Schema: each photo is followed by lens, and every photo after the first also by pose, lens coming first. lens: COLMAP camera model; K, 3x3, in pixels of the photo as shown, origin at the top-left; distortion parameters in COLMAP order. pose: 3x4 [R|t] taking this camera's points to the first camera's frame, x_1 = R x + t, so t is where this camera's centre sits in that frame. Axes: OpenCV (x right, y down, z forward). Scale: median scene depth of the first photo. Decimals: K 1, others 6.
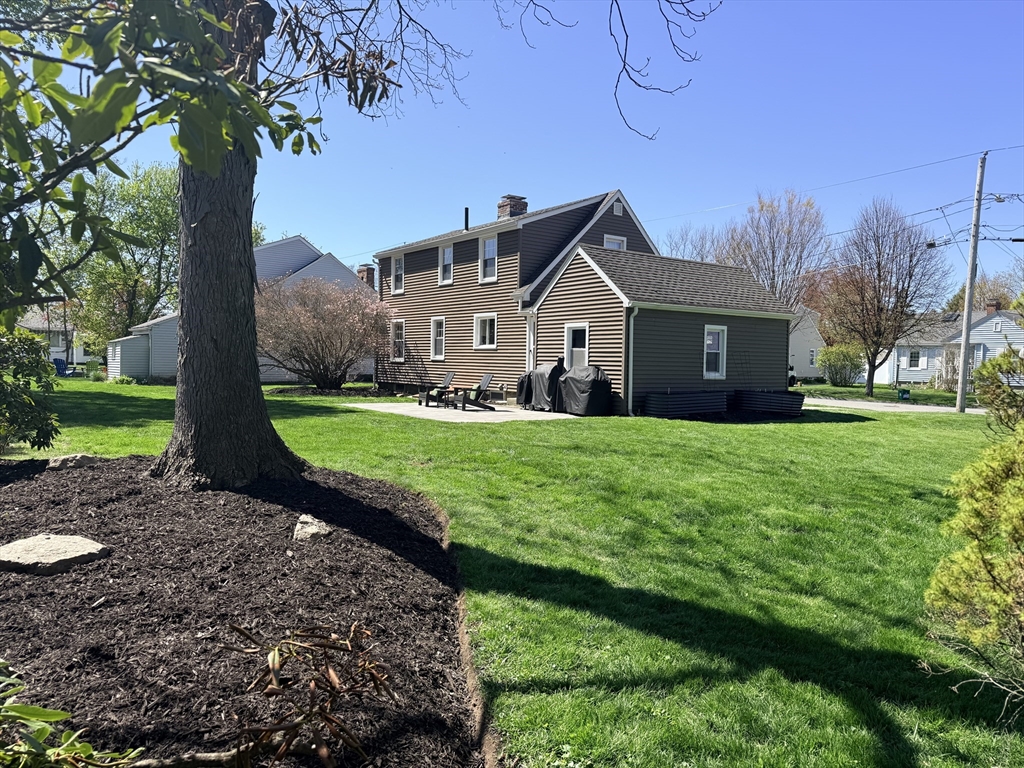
lens RADIAL K [[713.0, 0, 512.0], [0, 713.0, 384.0], [0, 0, 1]] dist [0.000639, 0.000020]
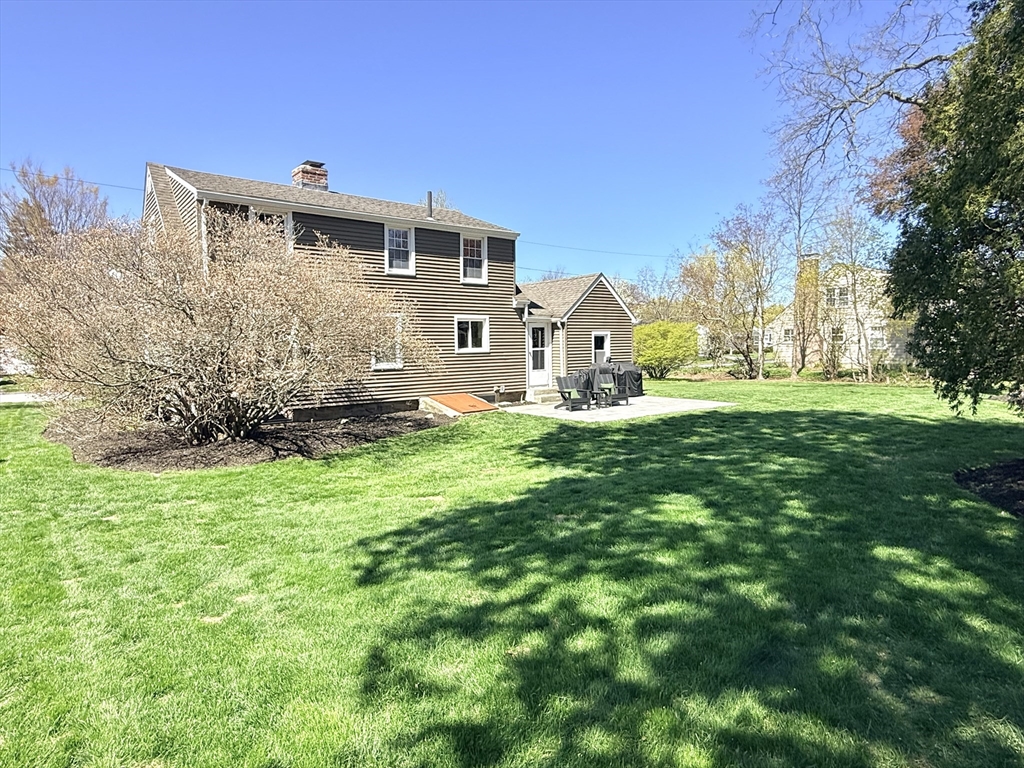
lens RADIAL K [[589.3, 0, 512.0], [0, 589.3, 384.0], [0, 0, 1]] dist [0.001496, 0.000816]
pose [[-0.020547, -0.085387, 0.996136, -0.903668], [0.045636, 0.995228, 0.086250, -0.079042], [-0.998747, 0.047232, -0.016552, 1.040980]]
